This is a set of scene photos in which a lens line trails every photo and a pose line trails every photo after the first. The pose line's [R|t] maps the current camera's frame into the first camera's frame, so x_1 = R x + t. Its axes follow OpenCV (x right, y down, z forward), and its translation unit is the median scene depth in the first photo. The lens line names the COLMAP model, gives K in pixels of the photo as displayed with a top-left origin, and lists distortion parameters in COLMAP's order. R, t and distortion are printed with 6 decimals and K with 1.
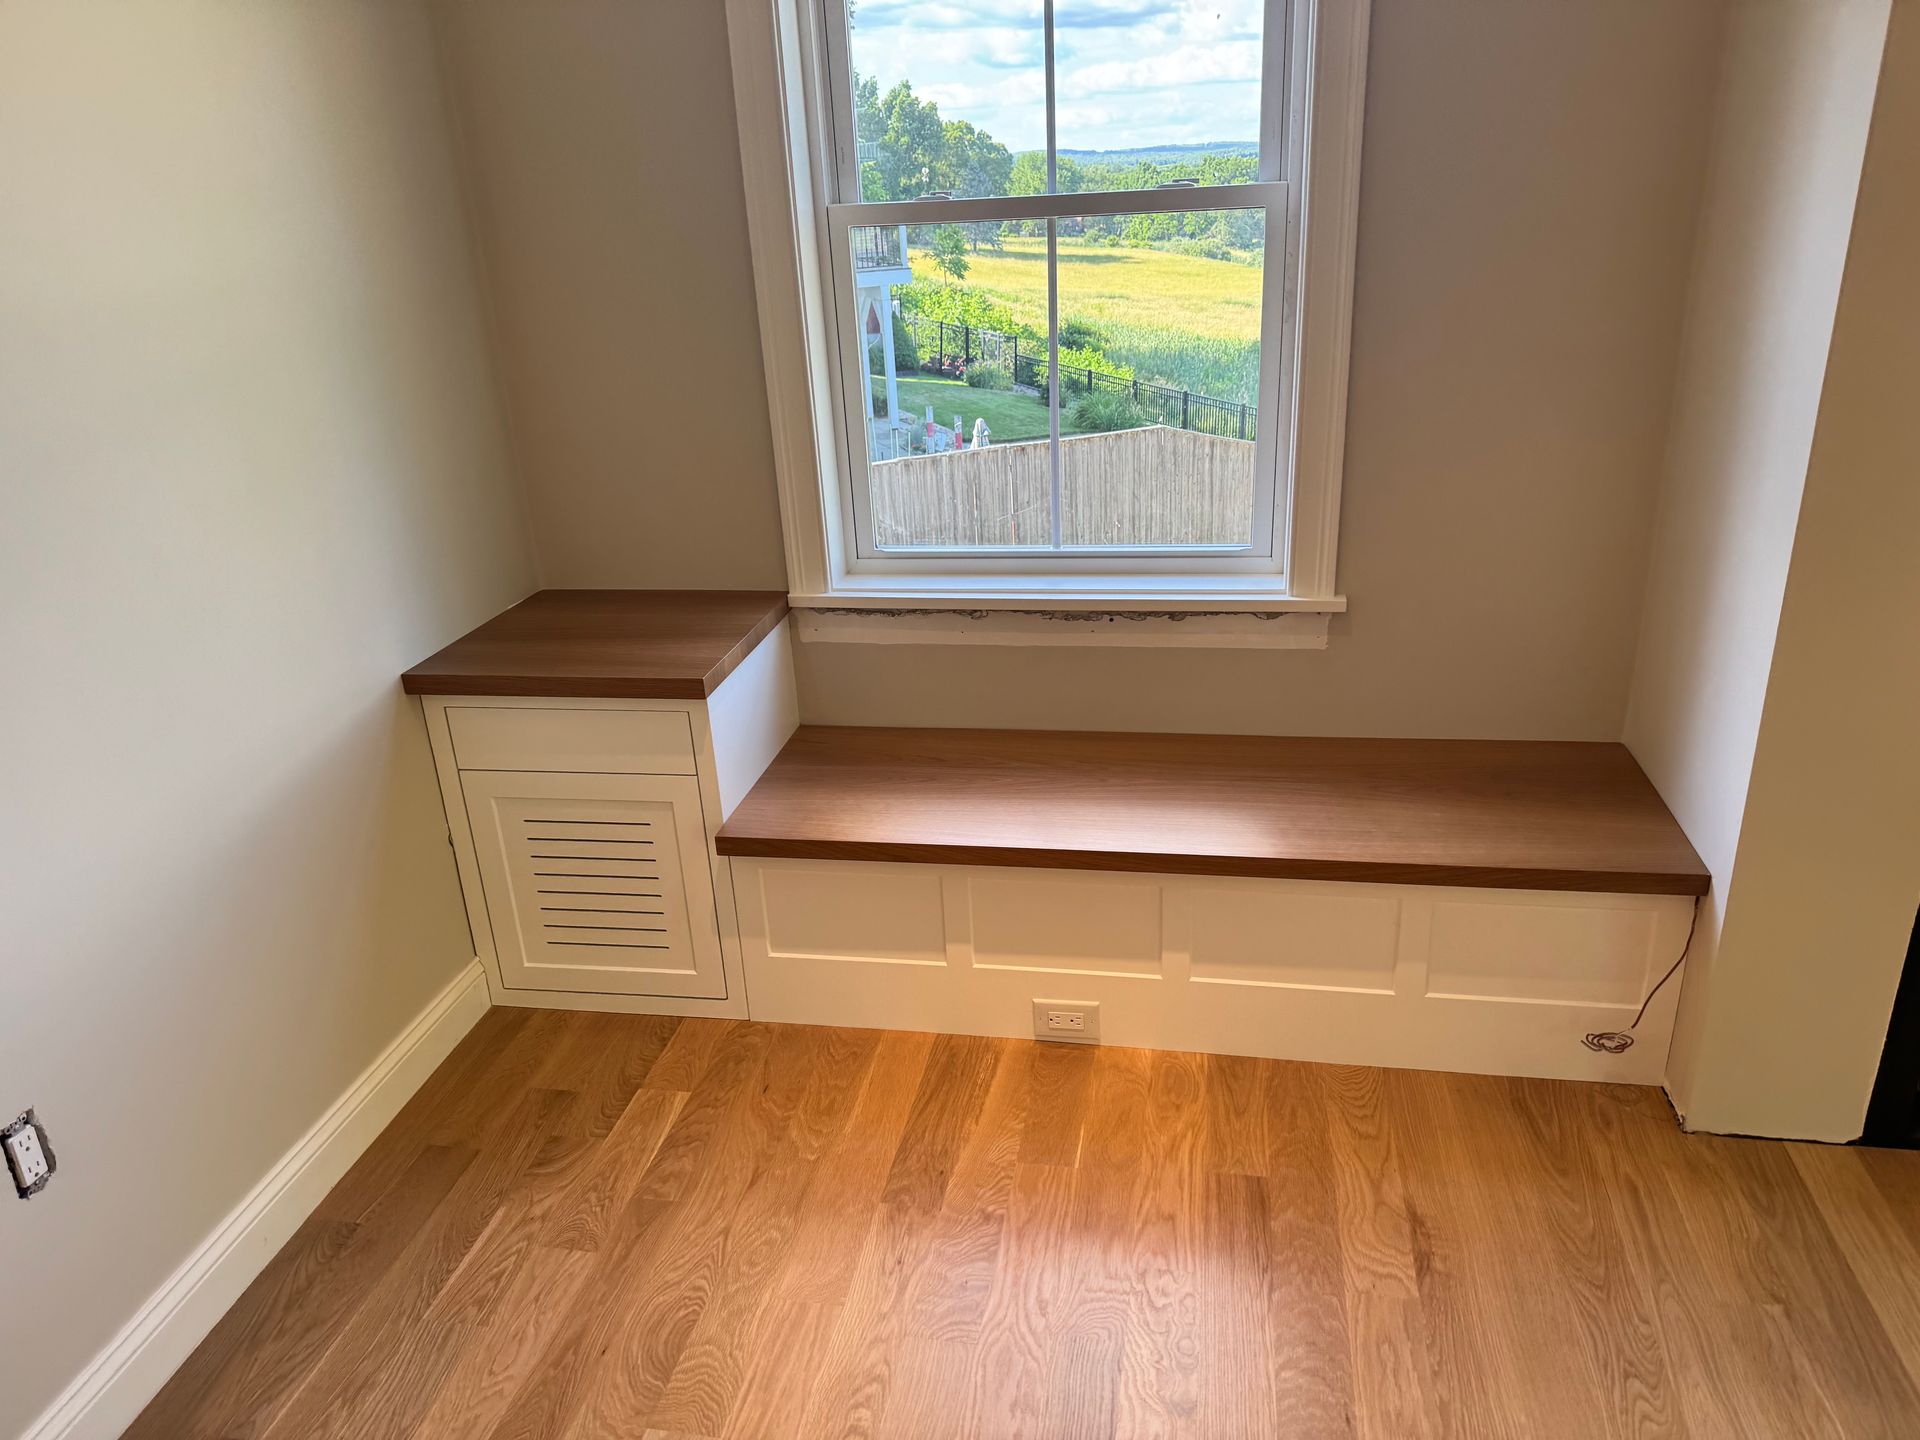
lens RADIAL K [[1345.6, 0, 960.3], [0, 1345.6, 735.4], [0, 0, 1]] dist [0.061500, -0.070561]
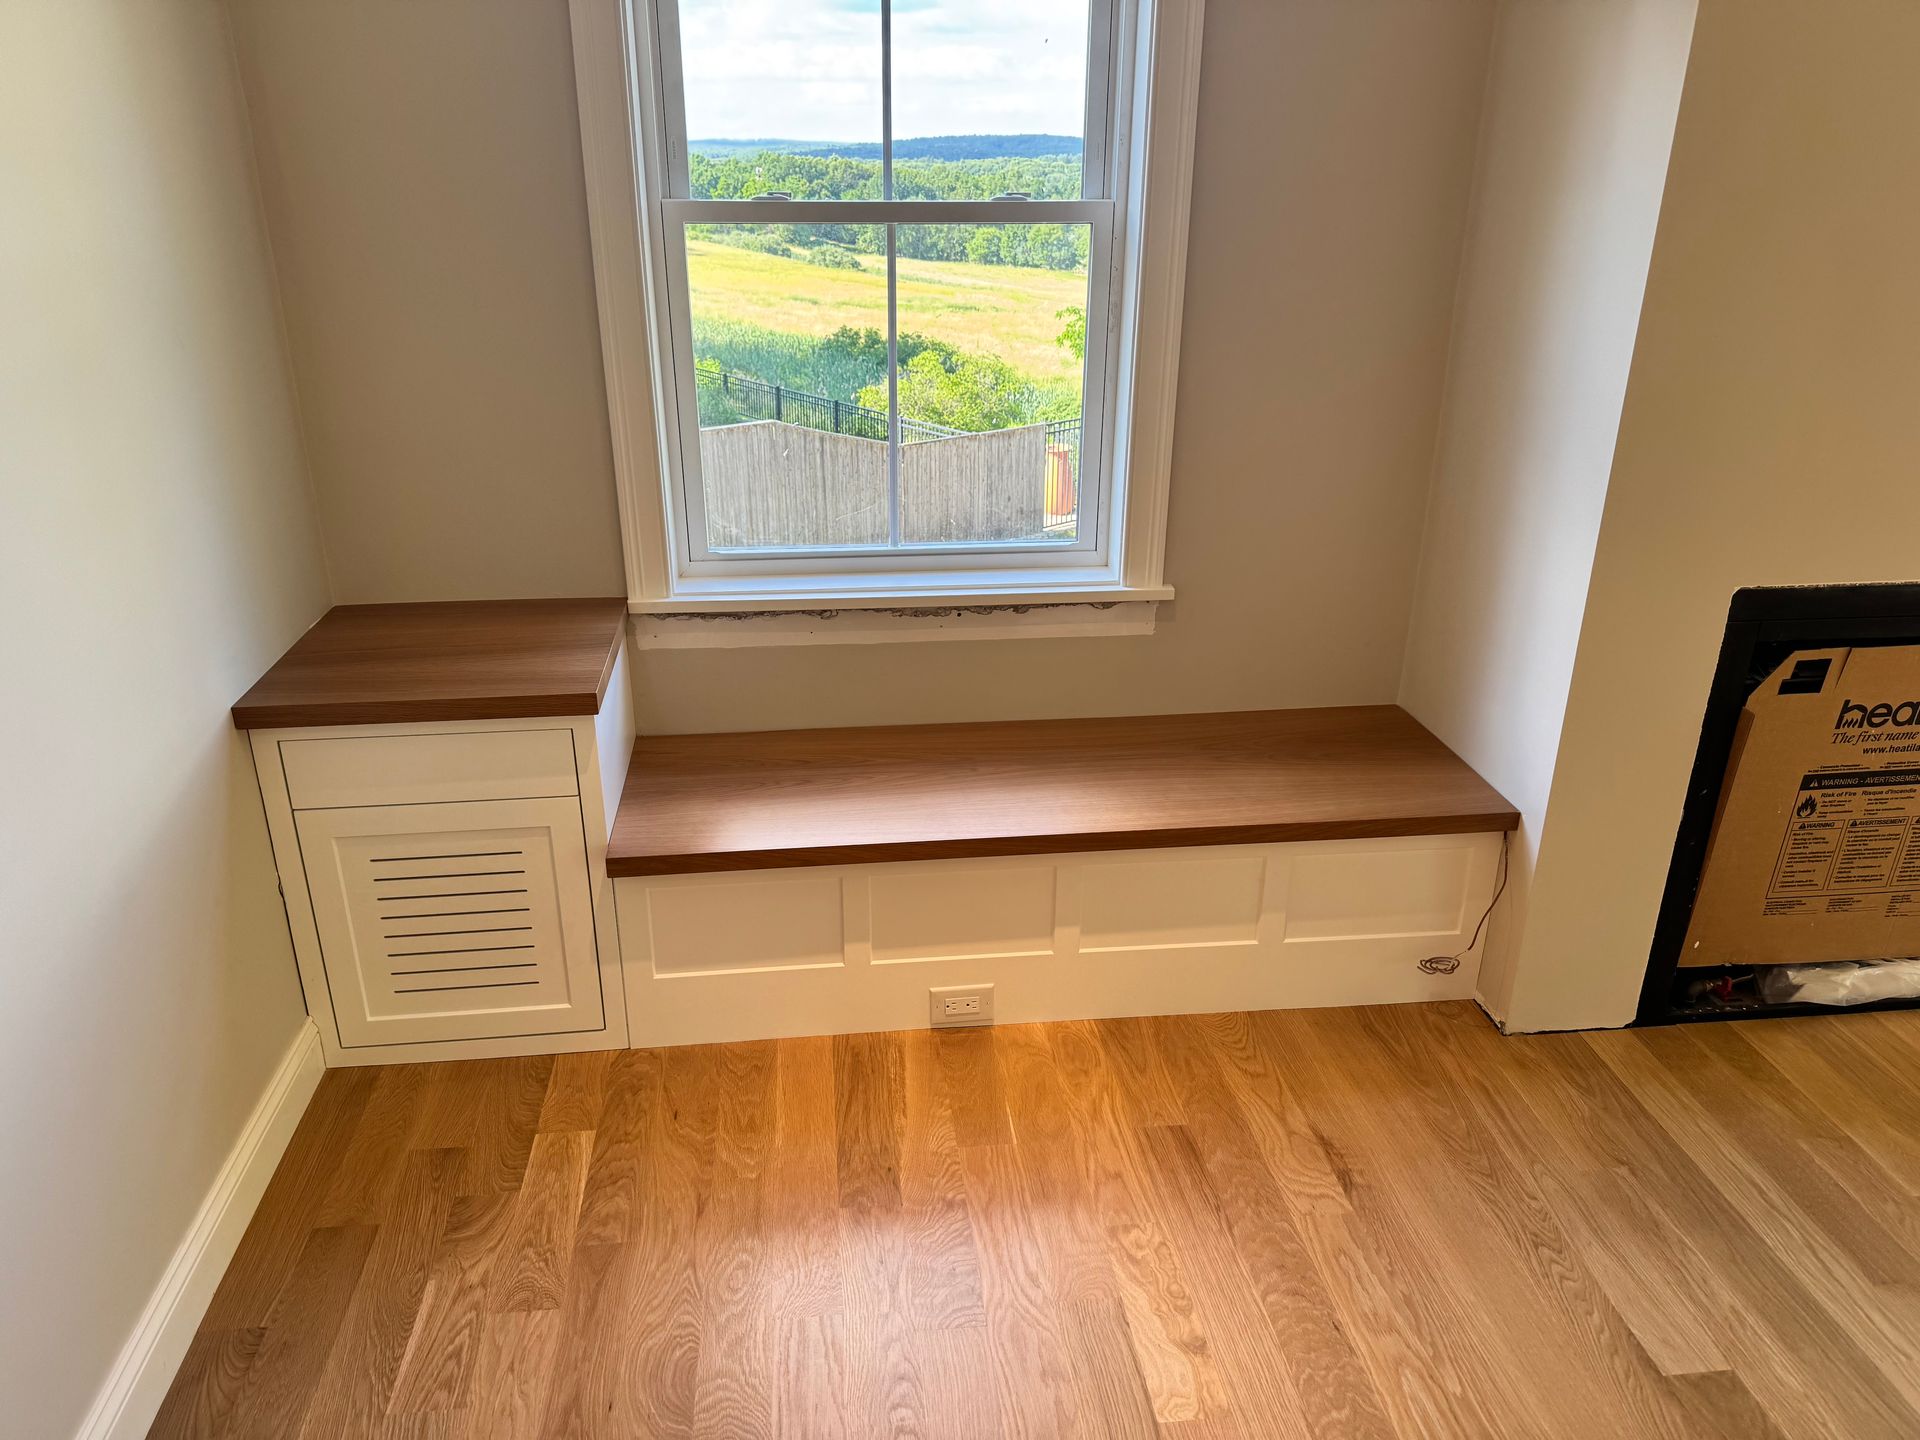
lens RADIAL K [[1351.3, 0, 941.2], [0, 1351.3, 720.3], [0, 0, 1]] dist [0.060378, -0.075973]
pose [[0.957035, -0.060987, 0.283485, -0.224794], [0.062963, 0.998014, 0.002145, -0.009188], [-0.283053, 0.015796, 0.958974, 0.013232]]
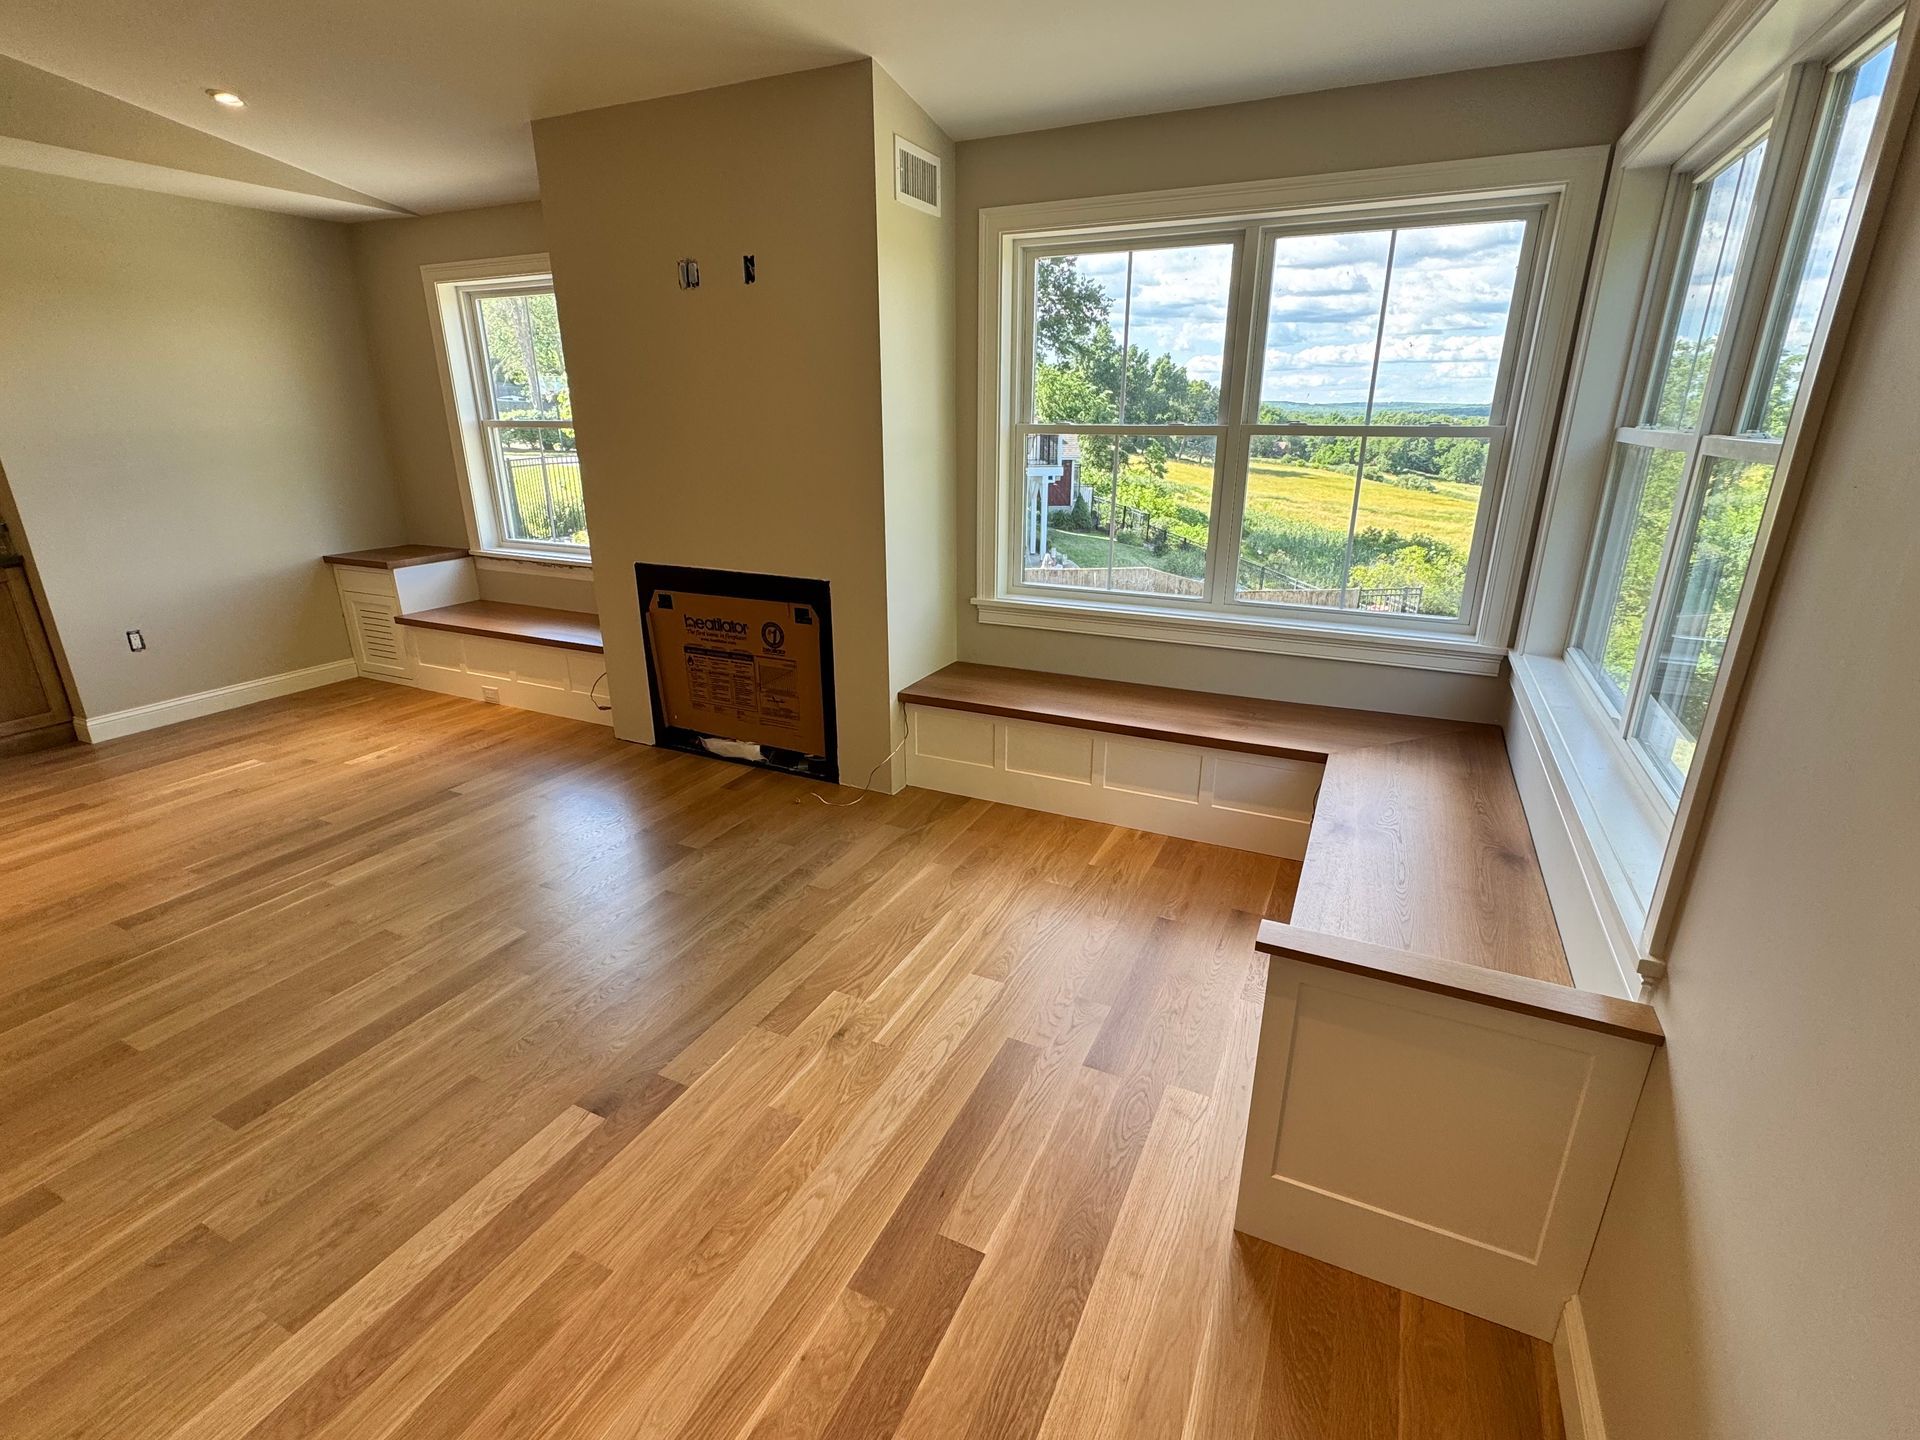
lens RADIAL K [[888.9, 0, 959.9], [0, 888.9, 721.0], [0, 0, 1]] dist [-0.000192, -0.000083]
pose [[0.963740, 0.133392, -0.231111, 1.581557], [-0.145328, 0.988752, -0.035337, 0.197109], [0.223798, 0.067642, 0.972285, -0.674342]]
